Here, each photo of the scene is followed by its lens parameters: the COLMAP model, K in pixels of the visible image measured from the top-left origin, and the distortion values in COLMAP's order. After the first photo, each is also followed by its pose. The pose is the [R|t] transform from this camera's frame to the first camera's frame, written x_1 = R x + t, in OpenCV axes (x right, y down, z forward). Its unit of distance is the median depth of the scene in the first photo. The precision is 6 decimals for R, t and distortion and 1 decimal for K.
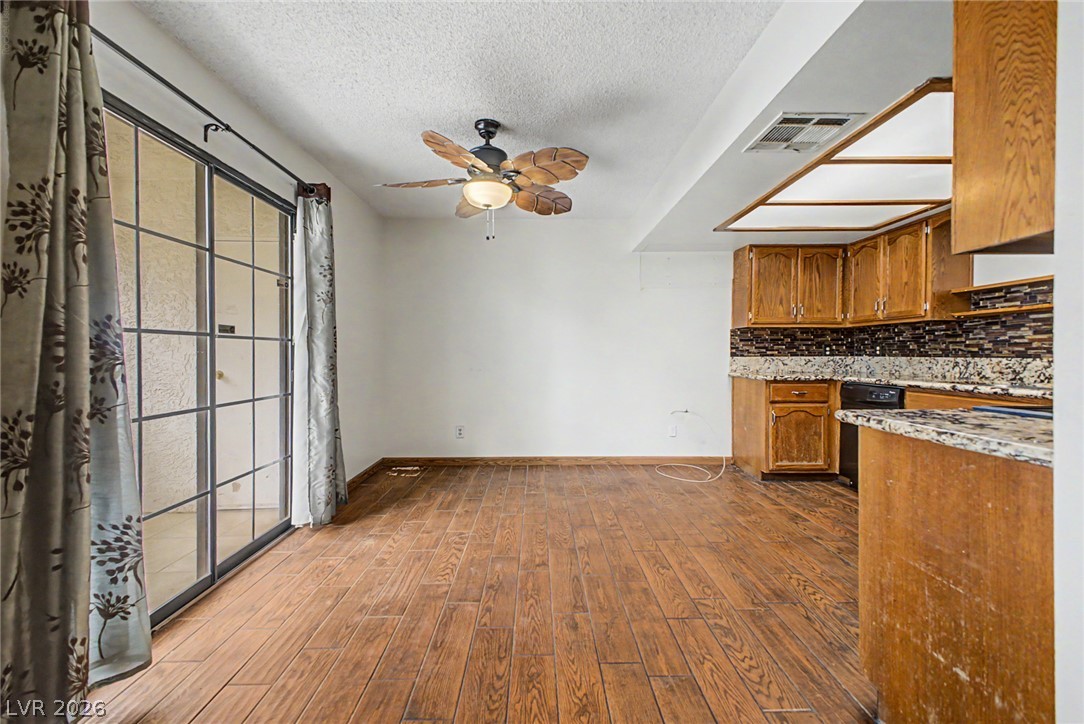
lens RADIAL K [[428.9, 0, 542.3], [0, 428.9, 357.1], [0, 0, 1]] dist [0.020776, -0.006687]
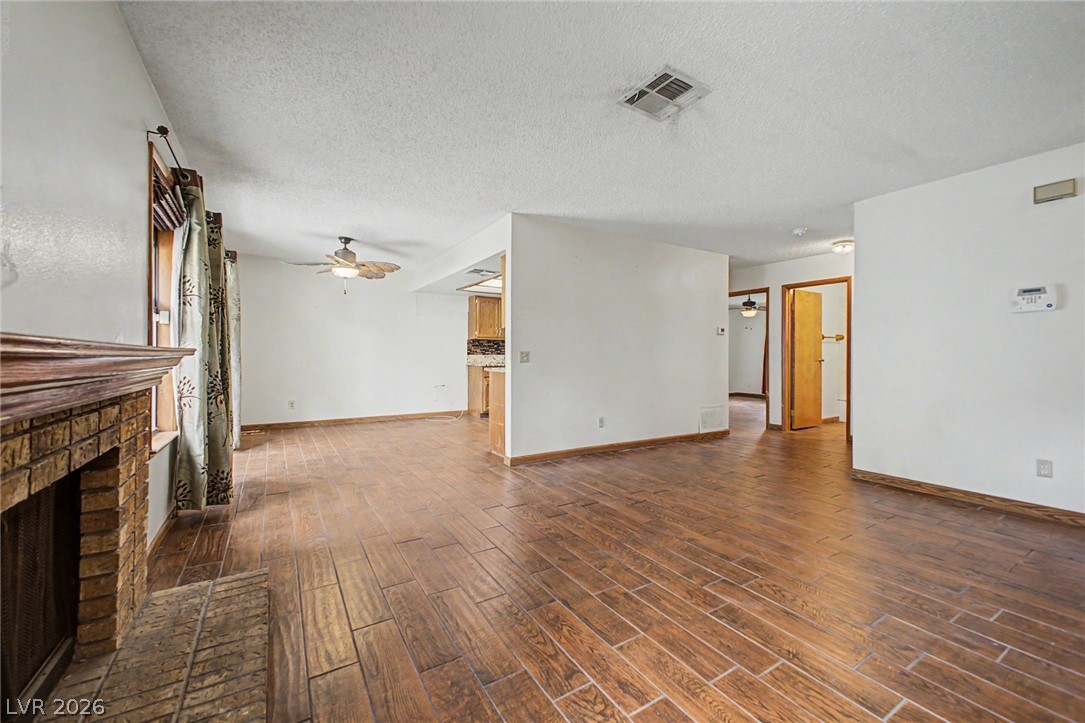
lens RADIAL K [[429.0, 0, 542.5], [0, 429.0, 361.5], [0, 0, 1]] dist [0.029967, -0.011443]
pose [[0.857112, -0.001121, 0.515129, -0.295739], [-0.001573, 0.999987, 0.004793, 0.024824], [-0.515127, -0.004919, 0.857099, -0.952994]]
